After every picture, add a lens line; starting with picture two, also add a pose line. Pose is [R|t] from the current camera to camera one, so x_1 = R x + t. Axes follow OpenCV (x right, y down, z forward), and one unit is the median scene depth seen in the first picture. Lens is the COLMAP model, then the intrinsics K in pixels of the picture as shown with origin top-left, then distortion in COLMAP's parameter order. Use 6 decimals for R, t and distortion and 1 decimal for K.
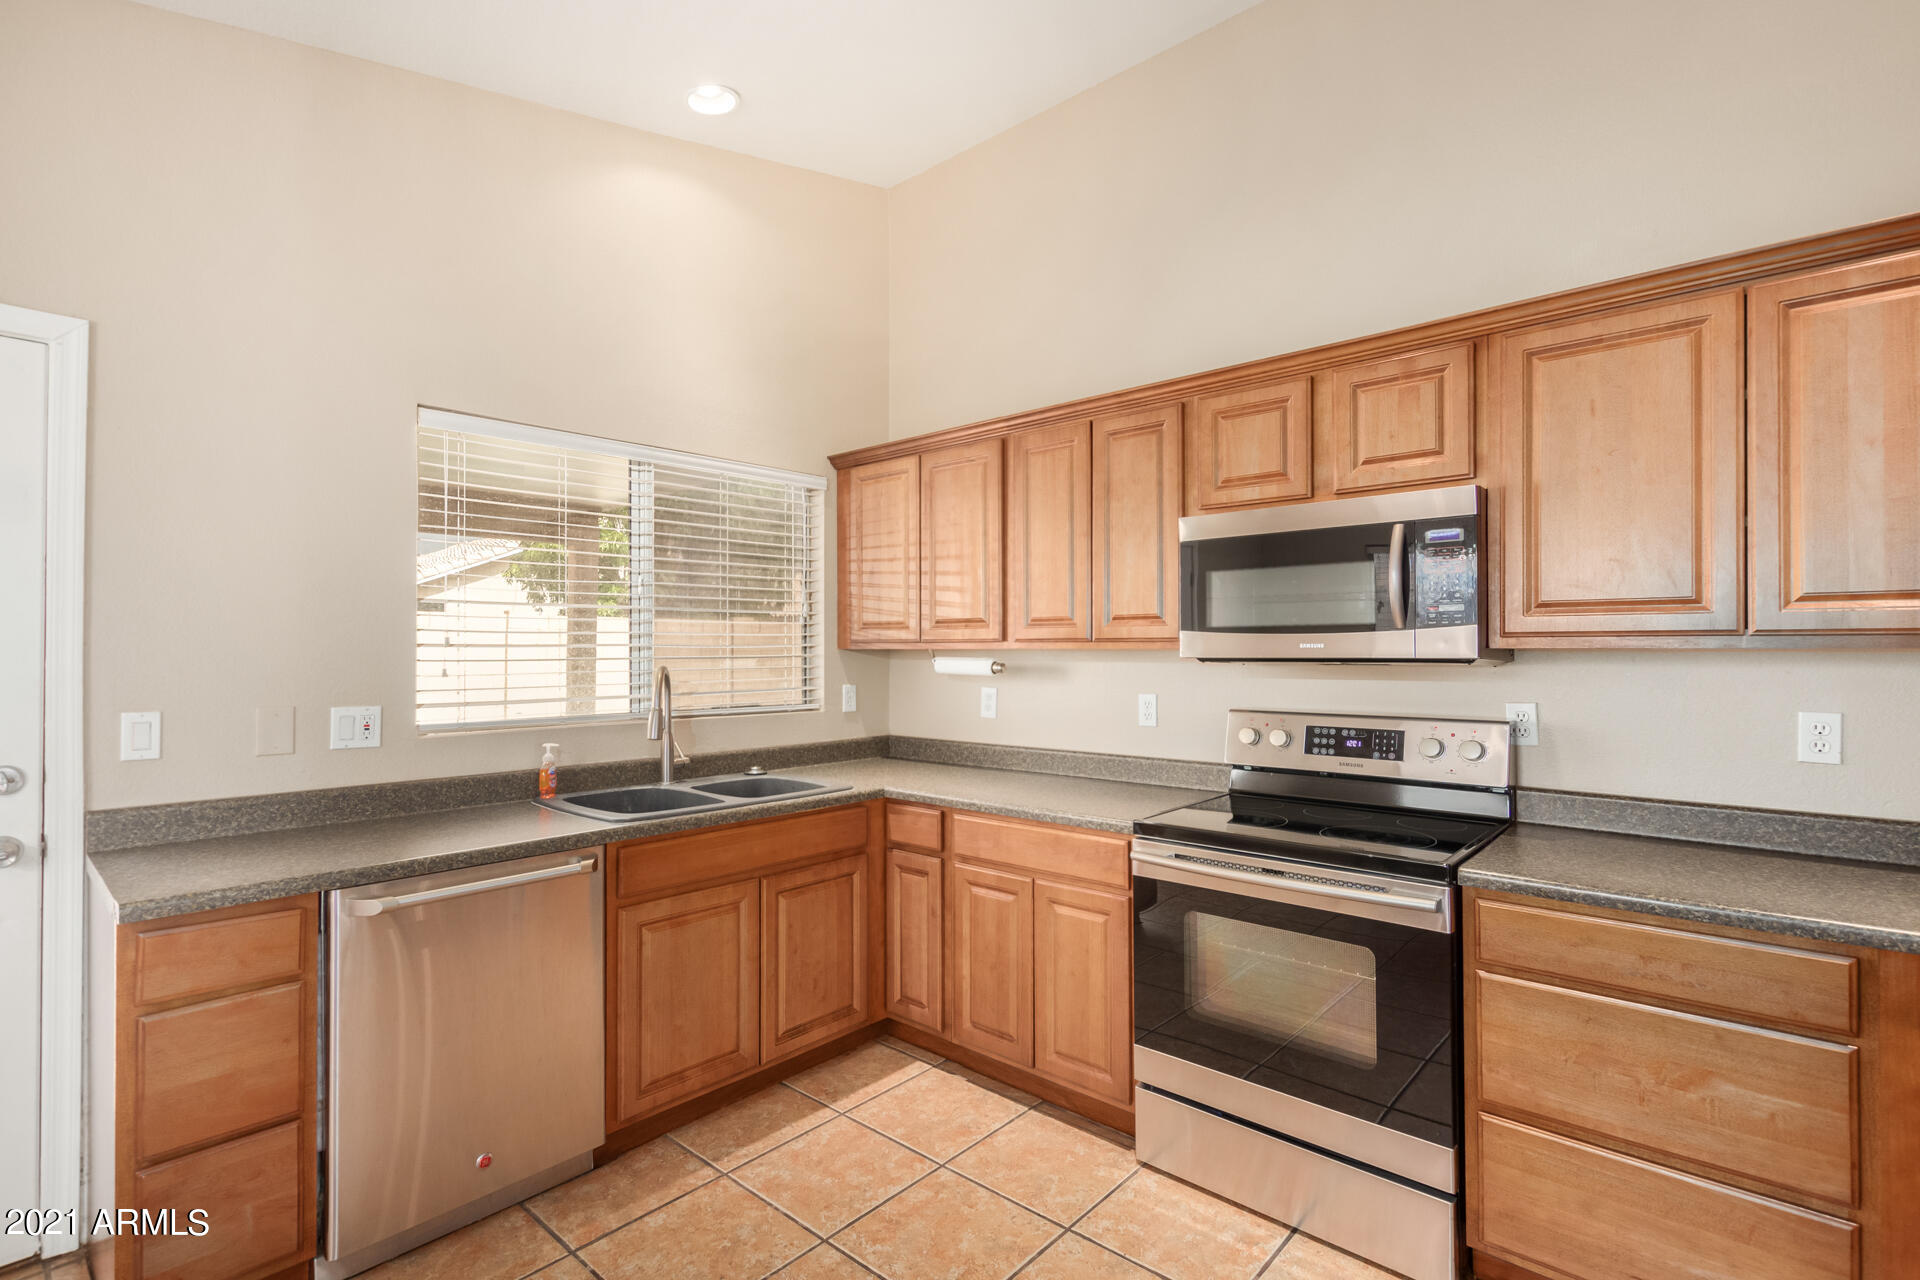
lens RADIAL K [[883.9, 0, 961.7], [0, 883.9, 643.3], [0, 0, 1]] dist [0.008177, -0.004622]
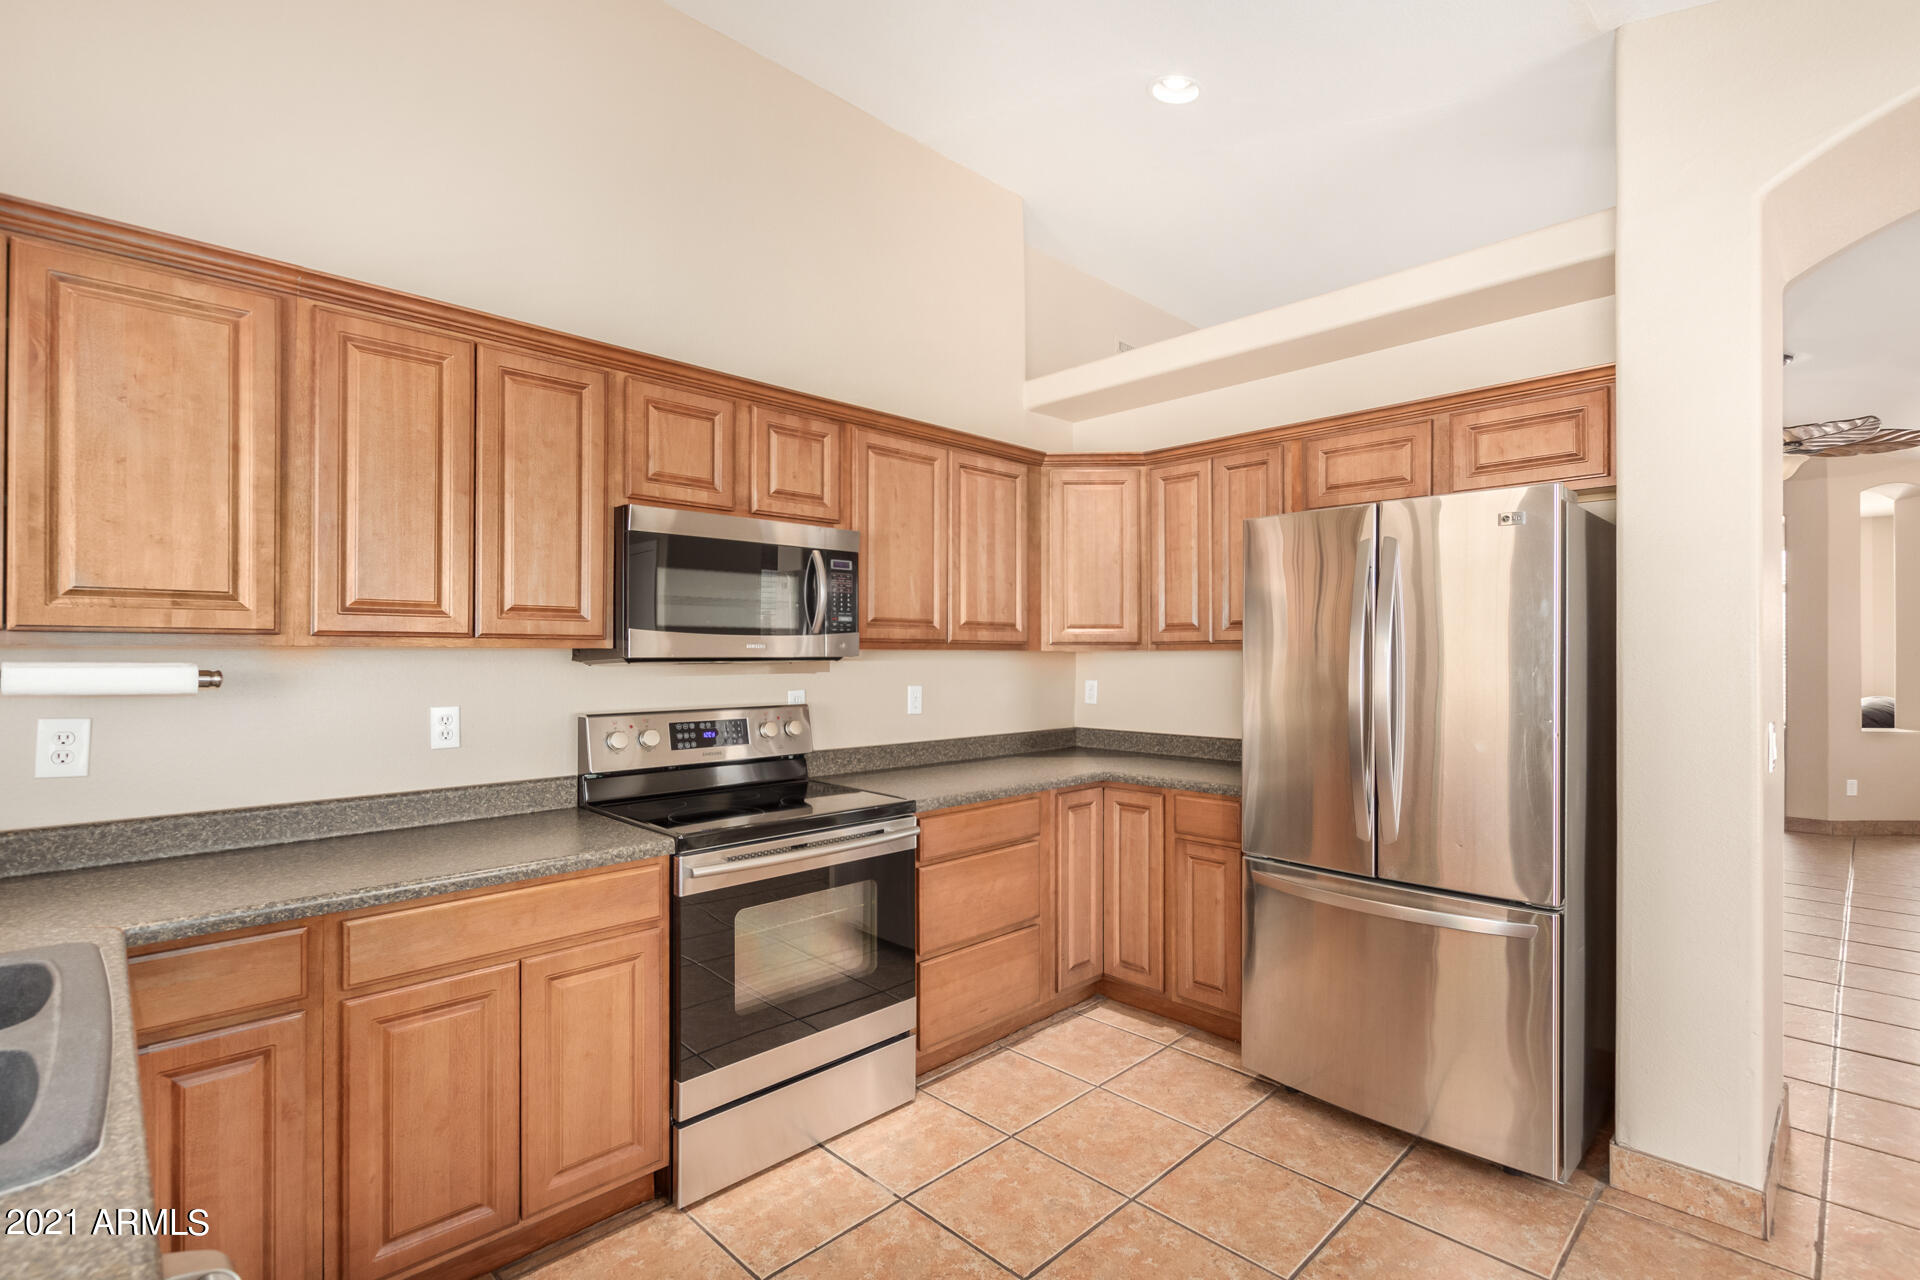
lens RADIAL K [[883.9, 0, 971.0], [0, 883.9, 646.4], [0, 0, 1]] dist [0.008177, -0.004622]
pose [[0.067578, 0.009546, 0.997668, -0.639663], [-0.009157, 0.999918, -0.008948, 0.009234], [-0.997672, -0.008531, 0.067659, 0.593740]]
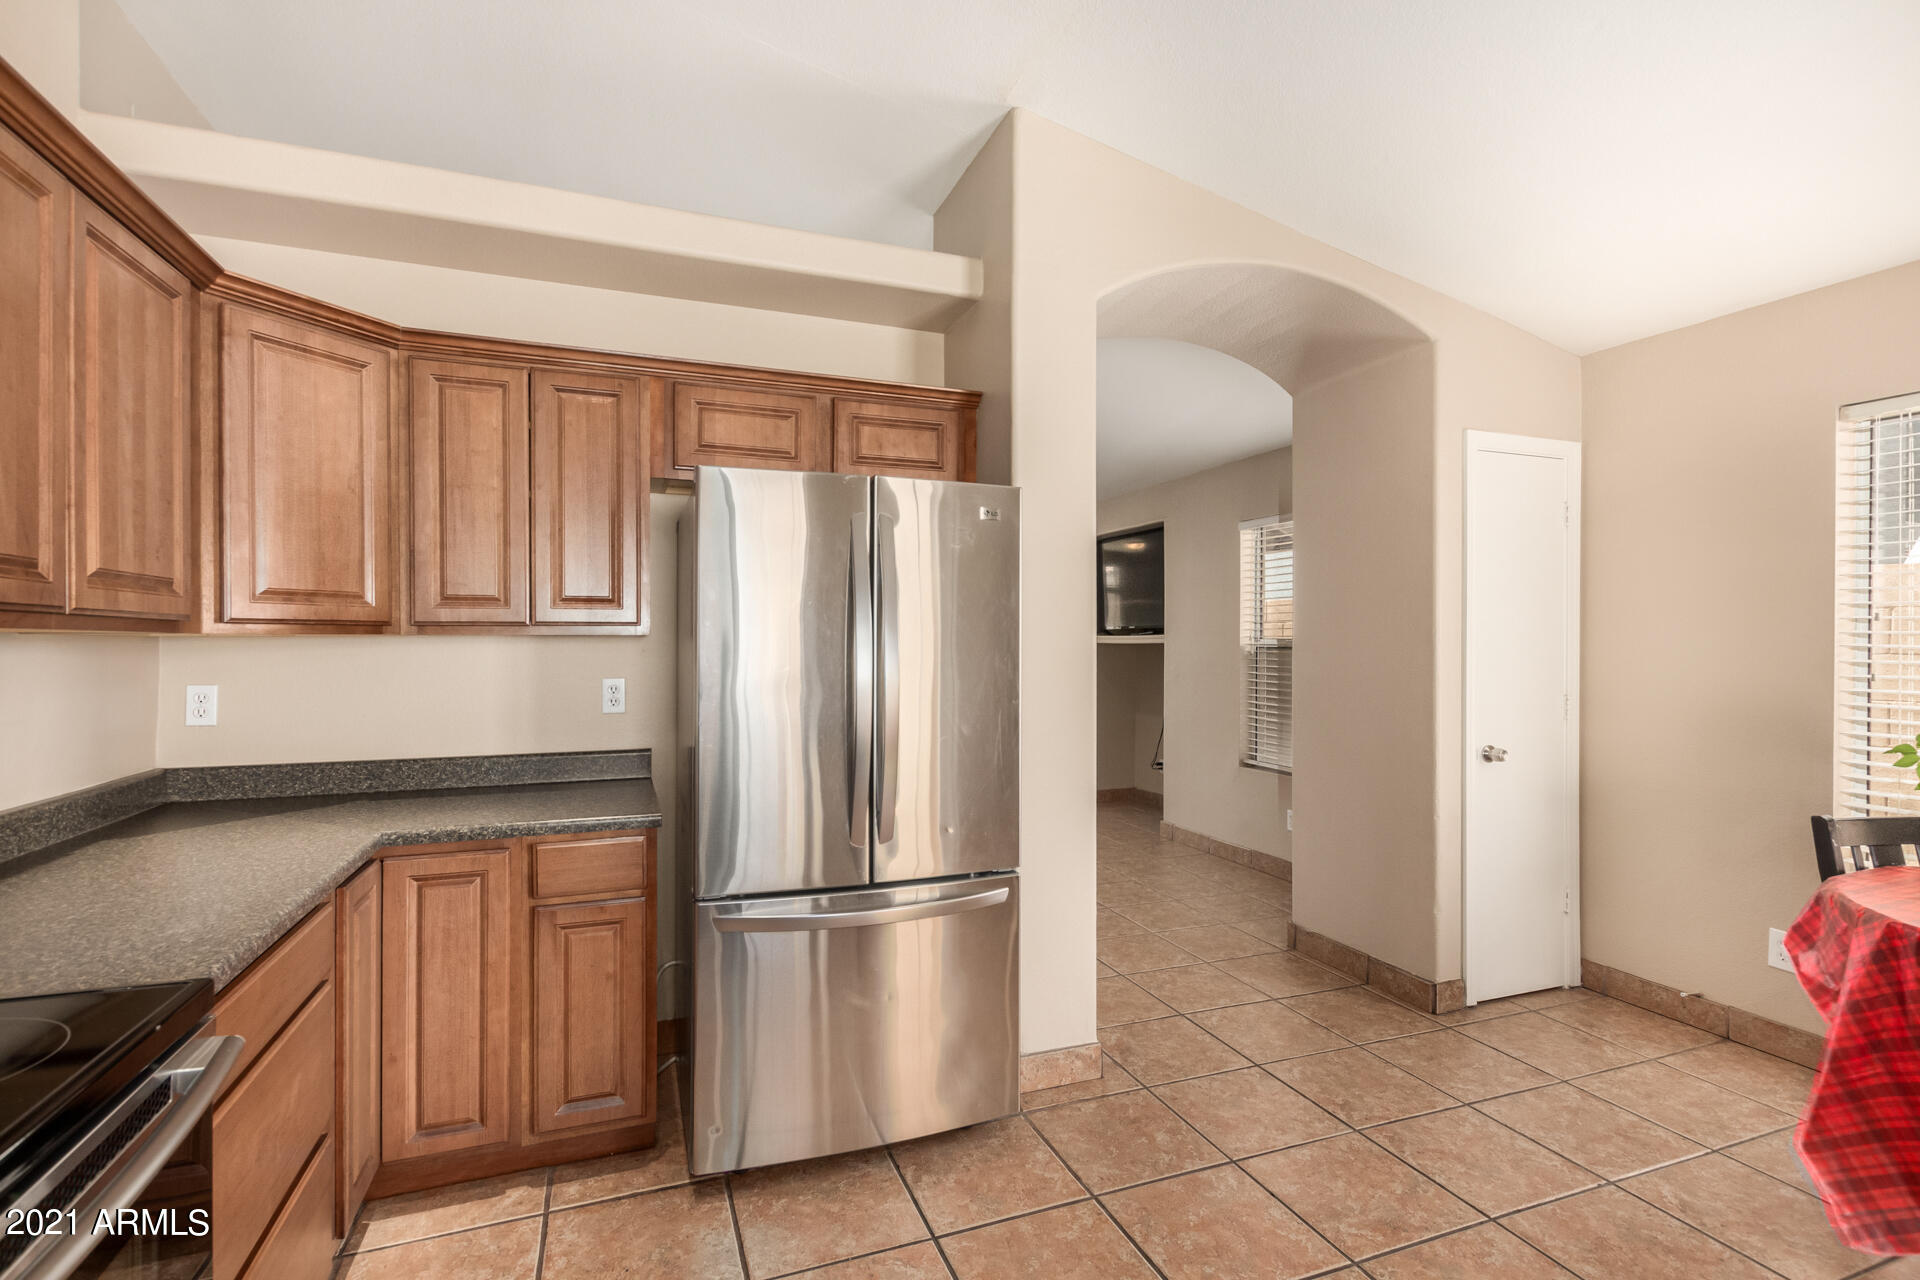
lens RADIAL K [[883.9, 0, 948.5], [0, 883.9, 637.1], [0, 0, 1]] dist [0.008177, -0.004622]
pose [[-0.885465, 0.000859, 0.464705, -0.140125], [-0.005666, 0.999904, -0.012643, 0.011826], [-0.464671, -0.013828, -0.885375, 0.959874]]
